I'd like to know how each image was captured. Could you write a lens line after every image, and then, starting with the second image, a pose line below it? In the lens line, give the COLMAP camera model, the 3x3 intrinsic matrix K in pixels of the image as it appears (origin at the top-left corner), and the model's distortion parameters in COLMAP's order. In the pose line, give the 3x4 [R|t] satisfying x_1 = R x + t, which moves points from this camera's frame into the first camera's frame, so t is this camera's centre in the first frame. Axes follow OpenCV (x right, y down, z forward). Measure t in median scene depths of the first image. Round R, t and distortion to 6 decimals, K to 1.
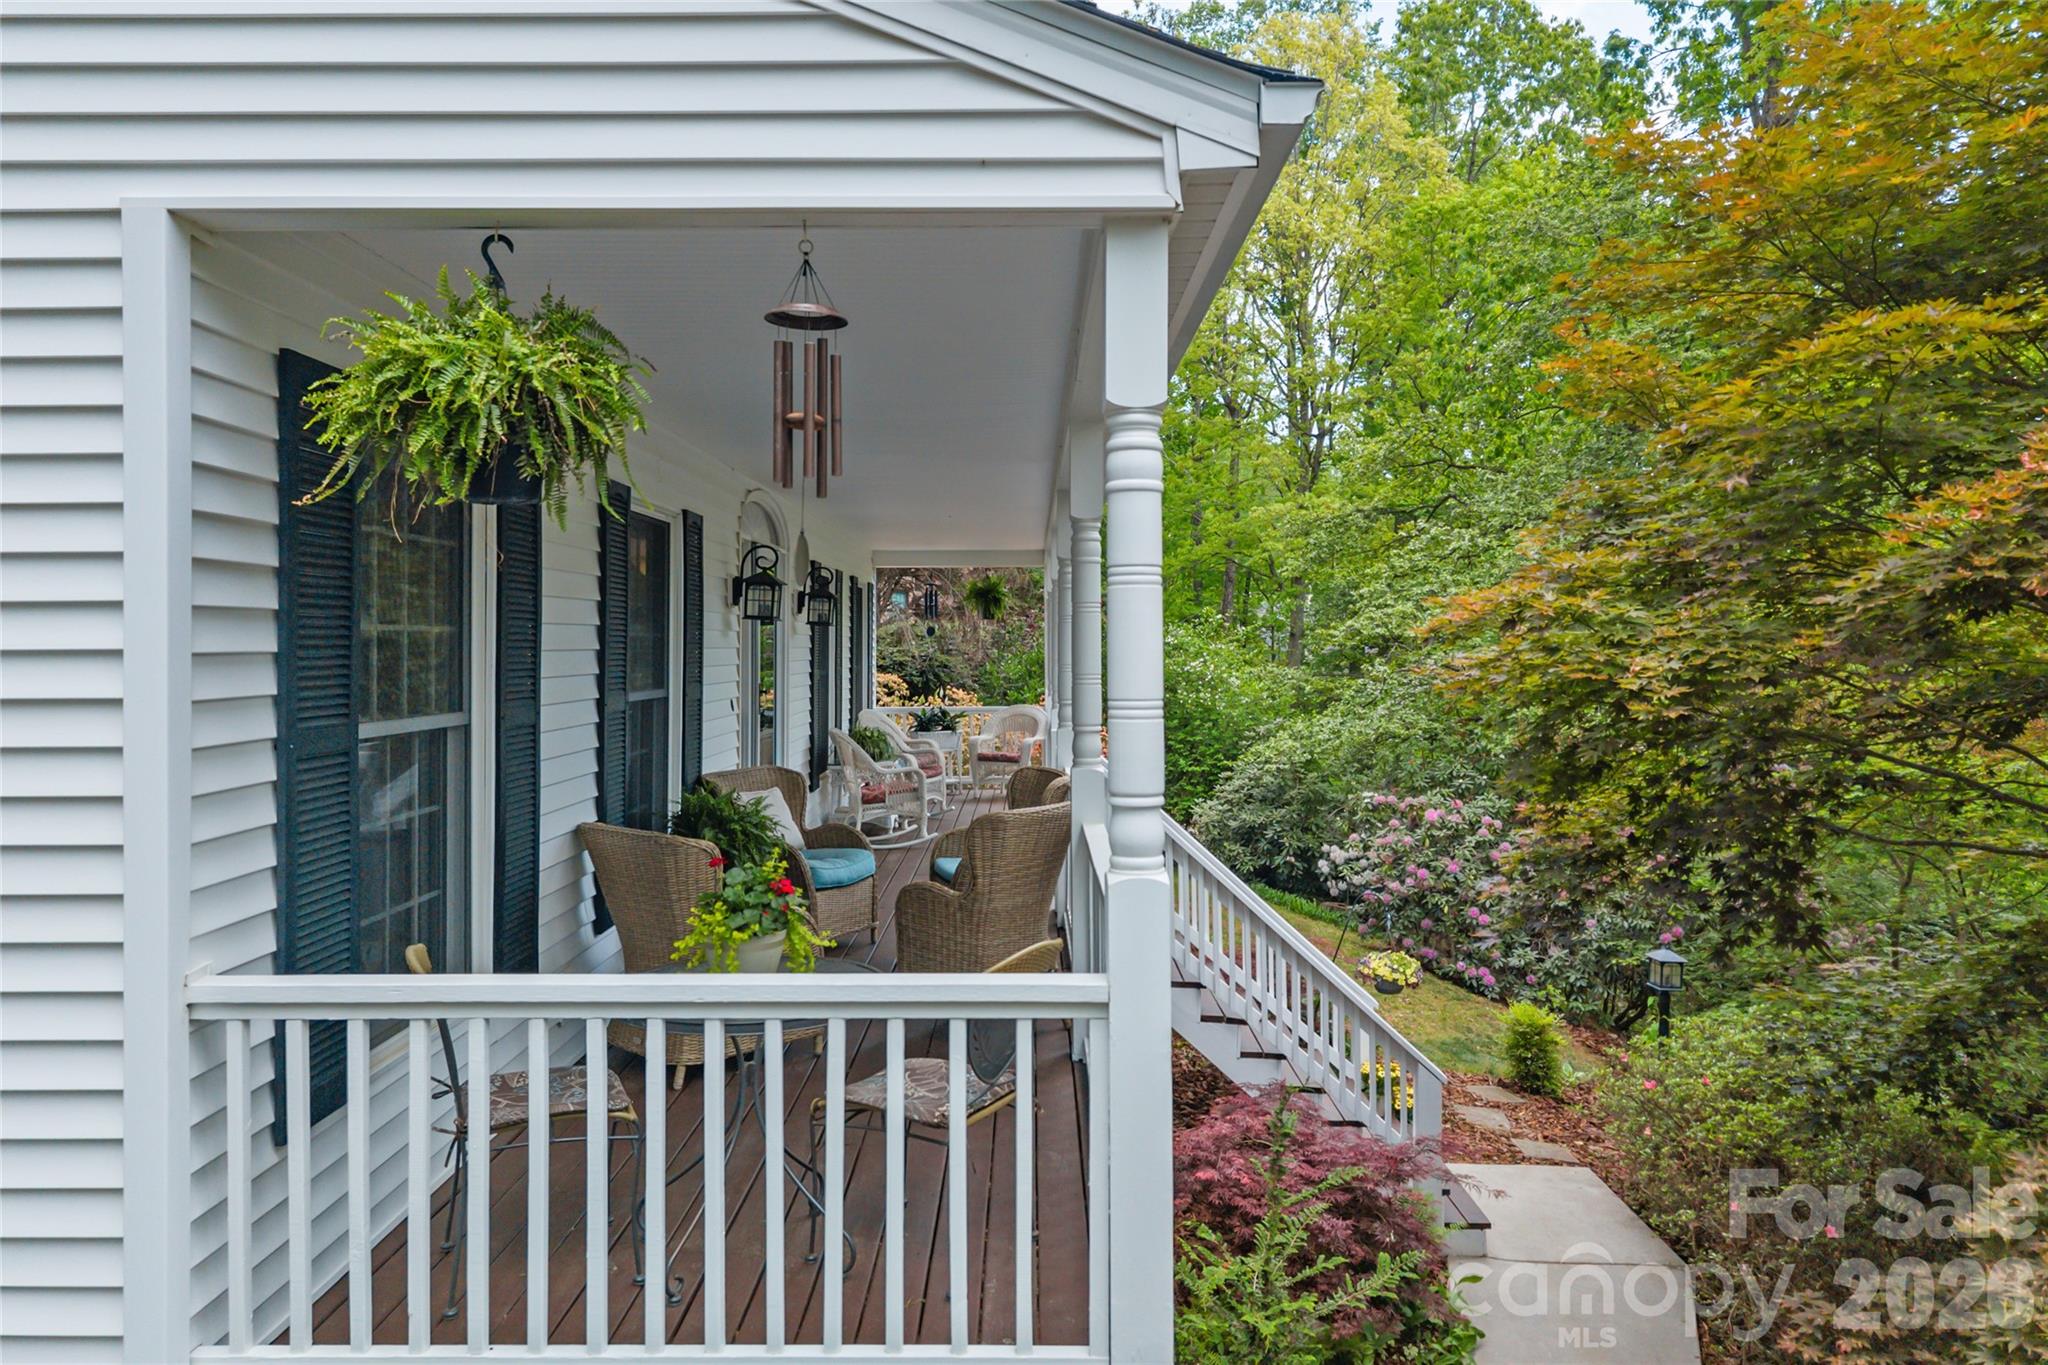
lens RADIAL K [[1375.2, 0, 1028.4], [0, 1375.2, 660.7], [0, 0, 1]] dist [0.008279, 0.001617]
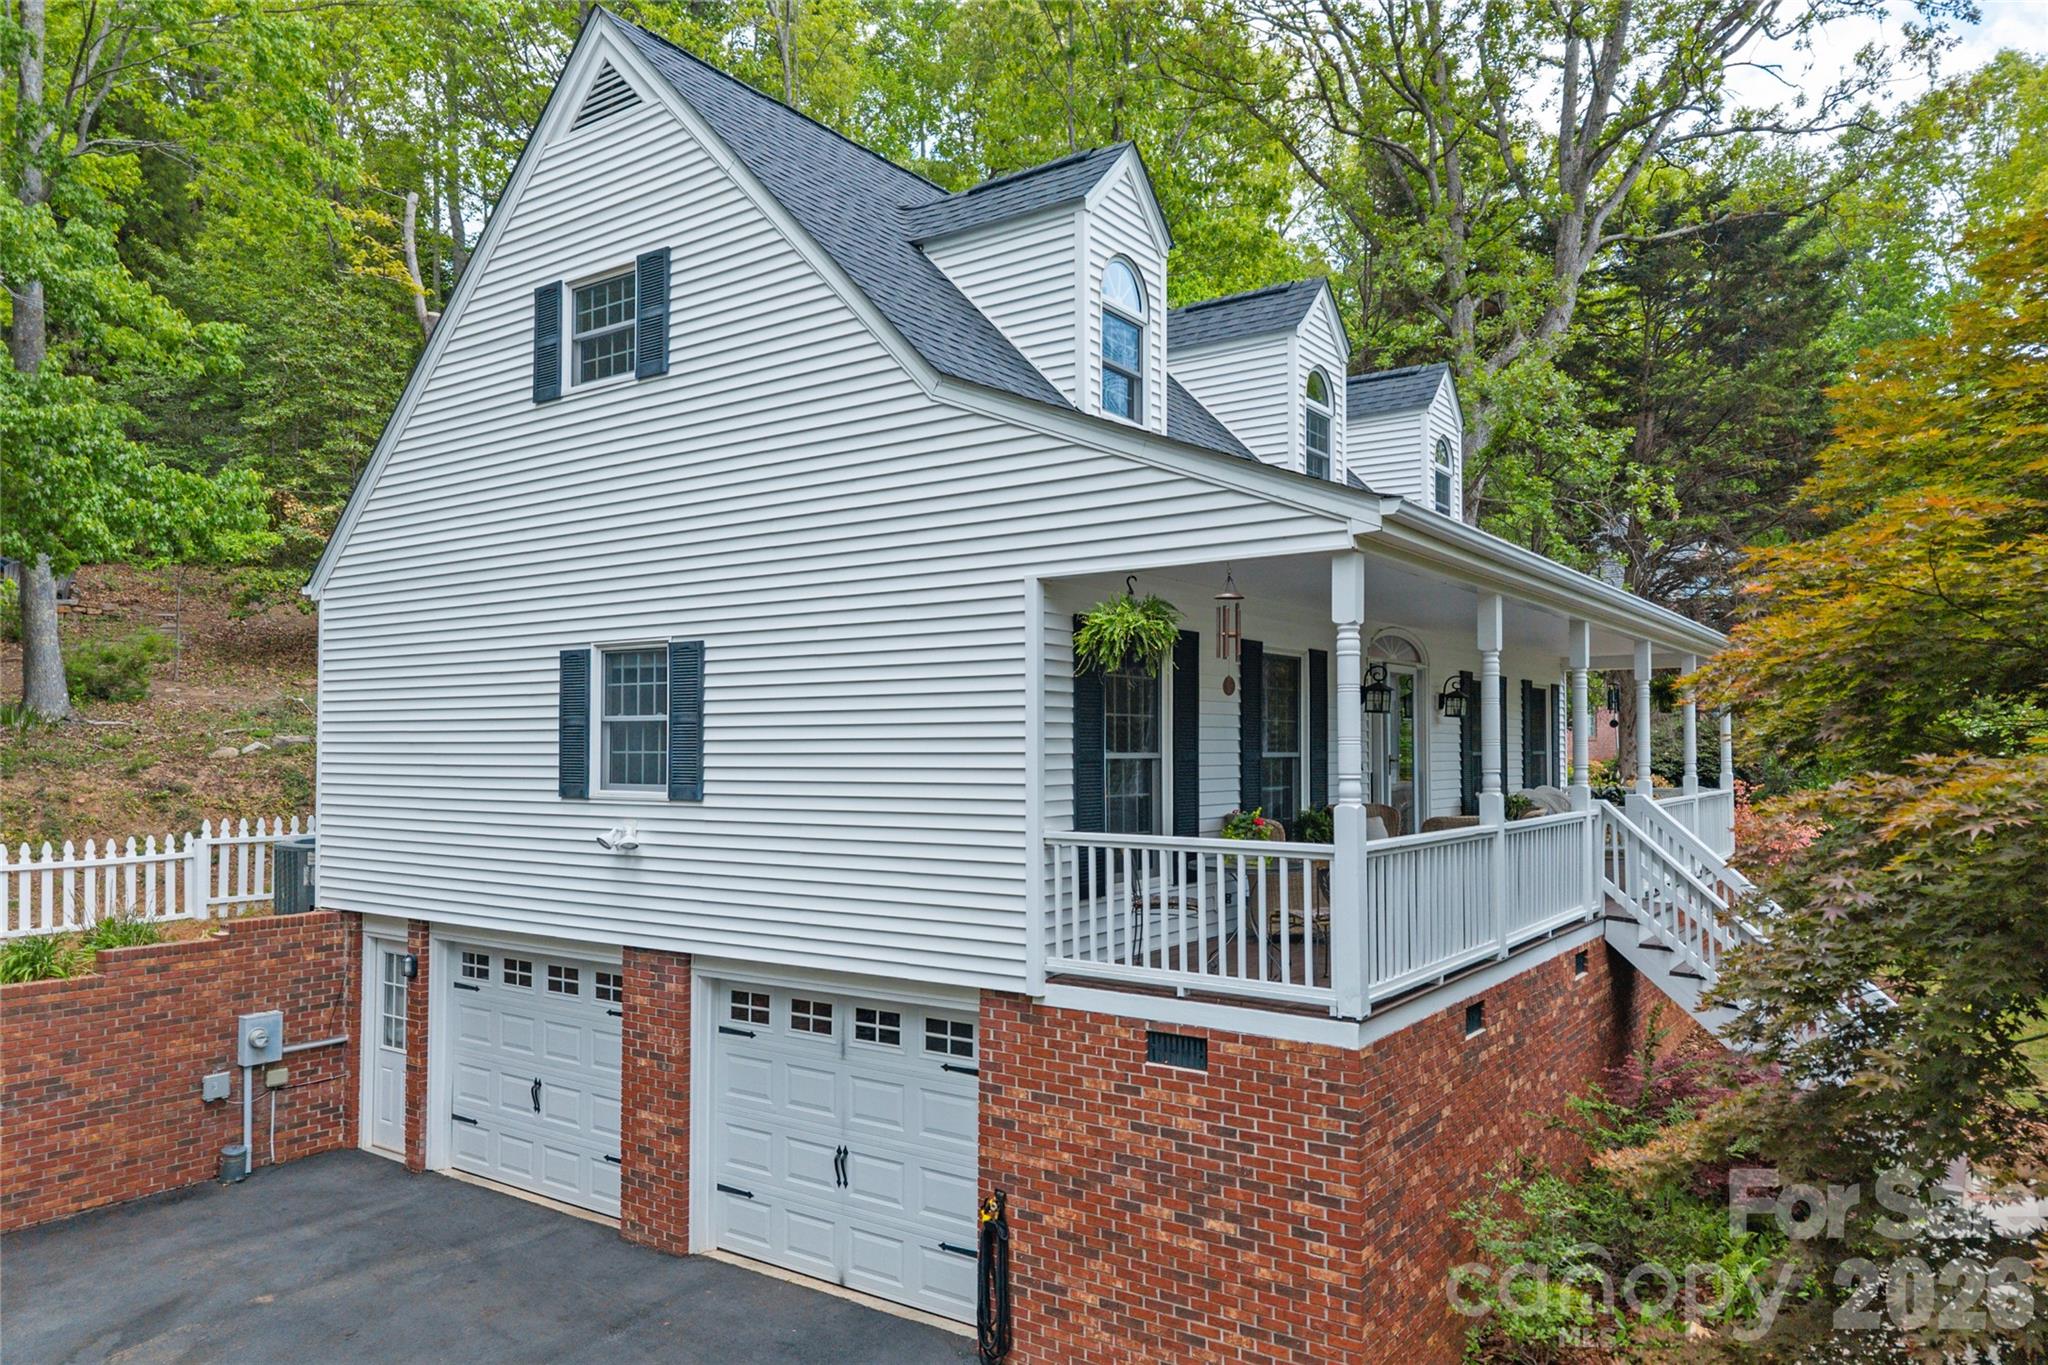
lens RADIAL K [[1375.2, 0, 1024.8], [0, 1375.2, 688.9], [0, 0, 1]] dist [0.008279, 0.001617]
pose [[0.815185, -0.026762, -0.578582, 1.107528], [-0.004487, 0.998610, -0.052513, 0.081102], [0.579183, 0.045404, 0.813932, -1.486618]]
